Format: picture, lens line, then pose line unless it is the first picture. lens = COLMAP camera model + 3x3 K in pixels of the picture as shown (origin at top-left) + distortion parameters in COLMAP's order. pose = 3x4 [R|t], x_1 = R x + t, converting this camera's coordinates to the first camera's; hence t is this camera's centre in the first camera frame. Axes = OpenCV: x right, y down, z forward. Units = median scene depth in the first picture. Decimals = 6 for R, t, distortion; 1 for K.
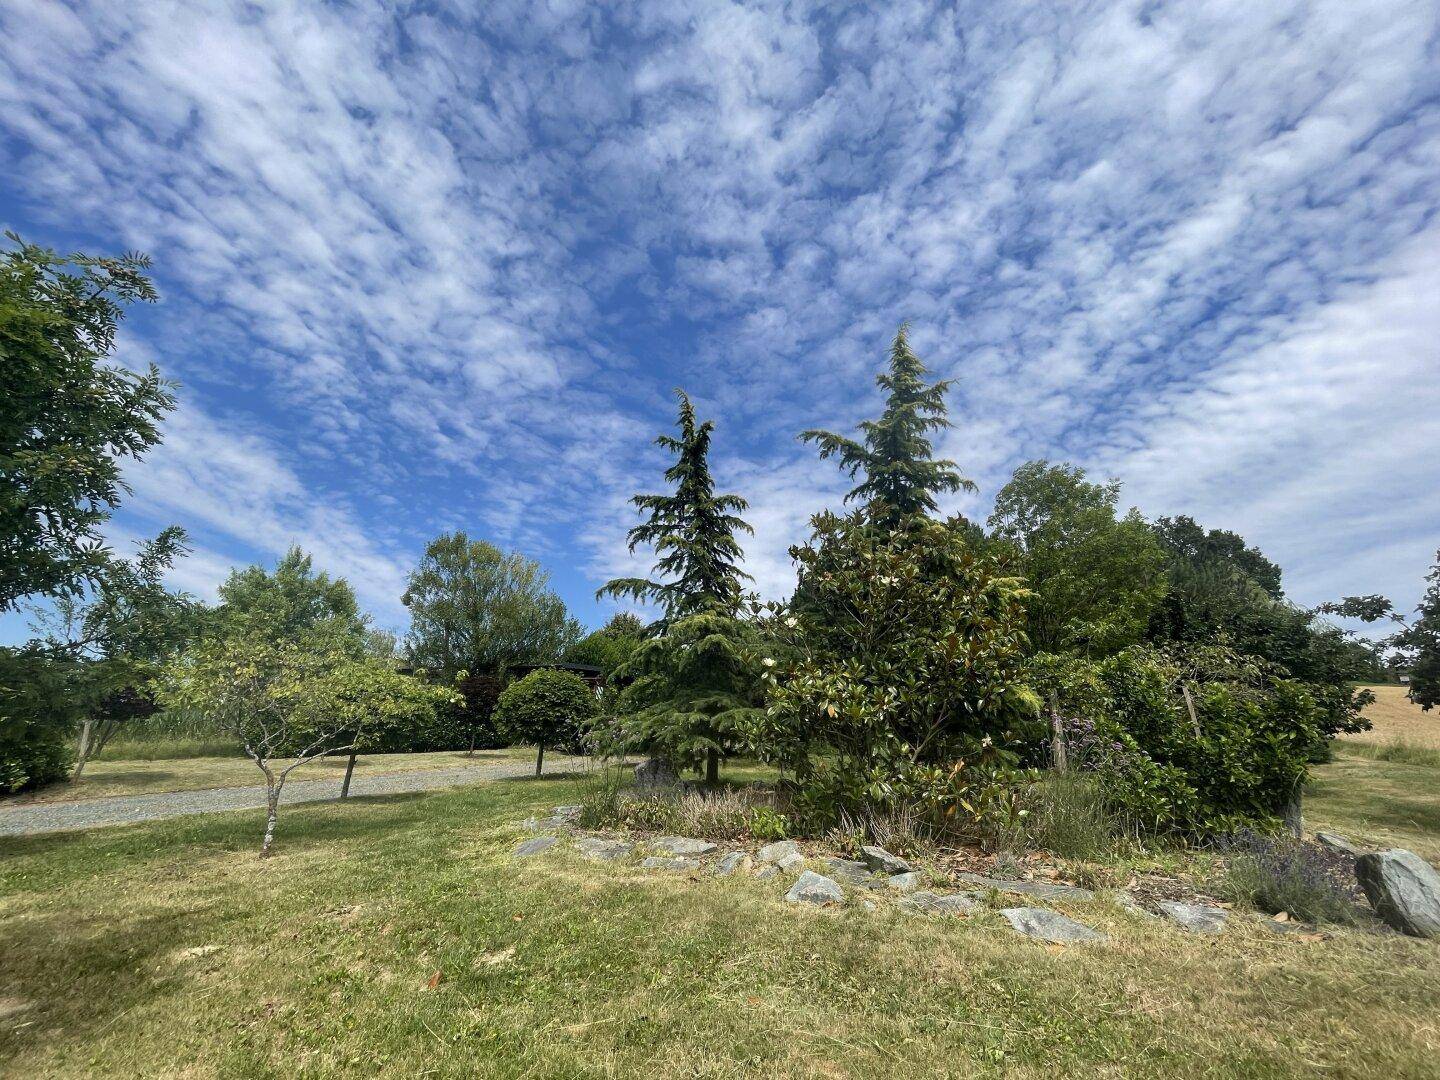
lens RADIAL K [[585.6, 0, 720.0], [0, 585.6, 540.0], [0, 0, 1]] dist [-0.002194, -0.000147]
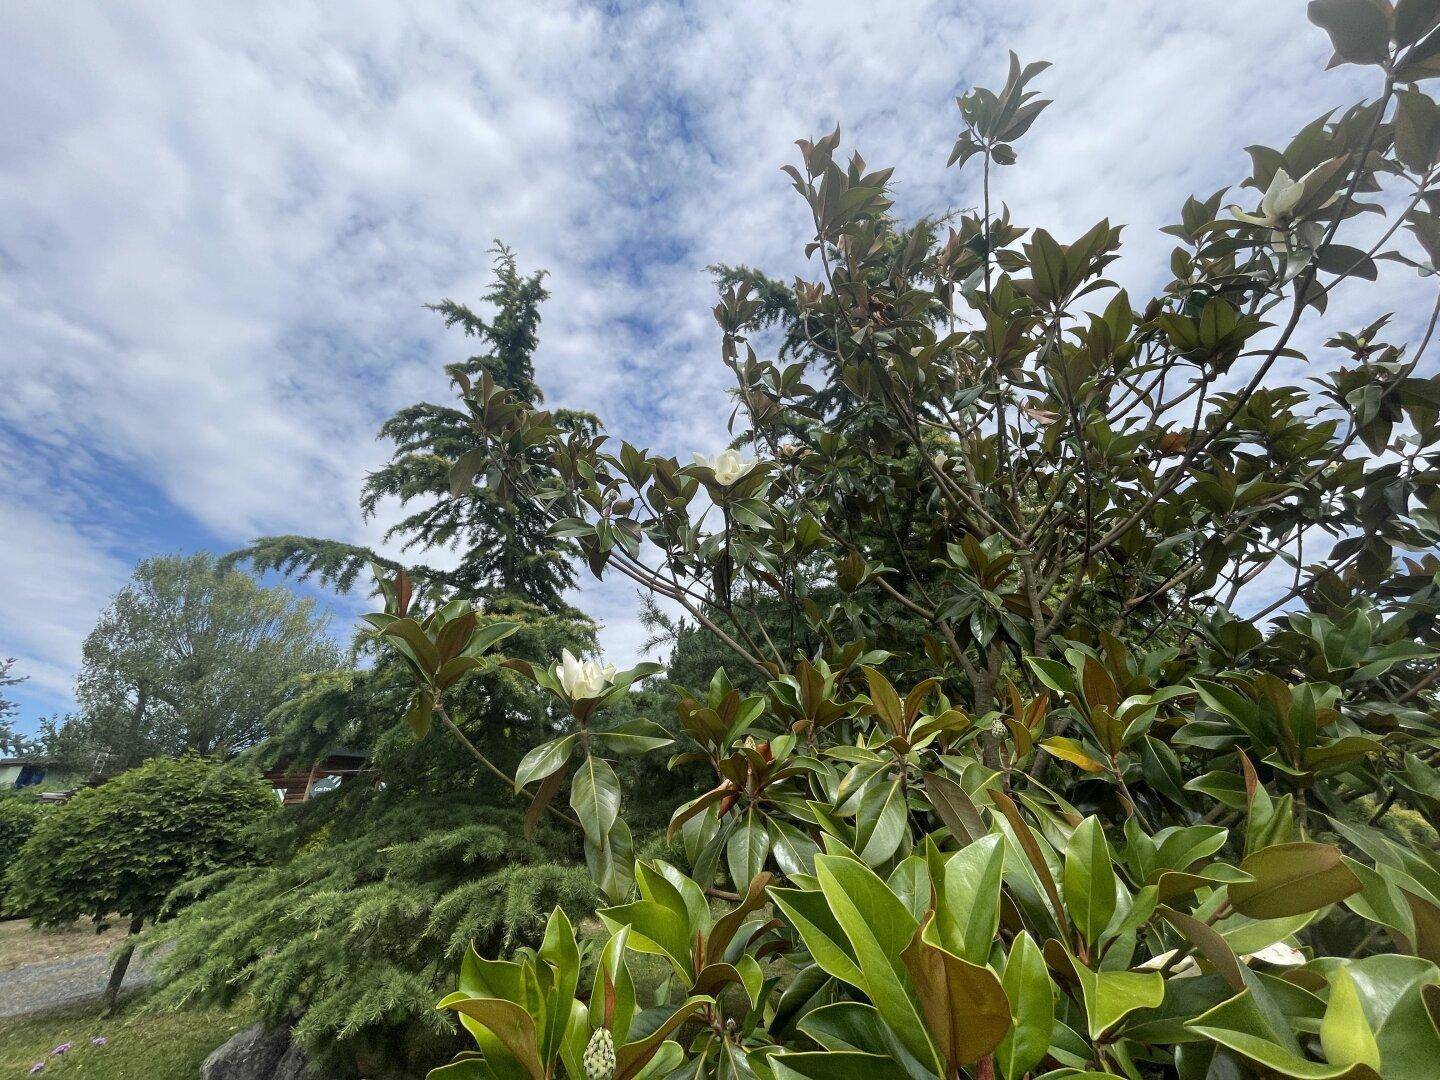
lens RADIAL K [[600.0, 0, 714.2], [0, 600.0, 544.2], [0, 0, 1]] dist [0.001502, -0.000054]
pose [[0.981089, 0.045852, 0.188050, 0.048625], [-0.023234, 0.992409, -0.120763, 0.107530], [-0.192160, 0.114110, 0.974707, 0.464424]]
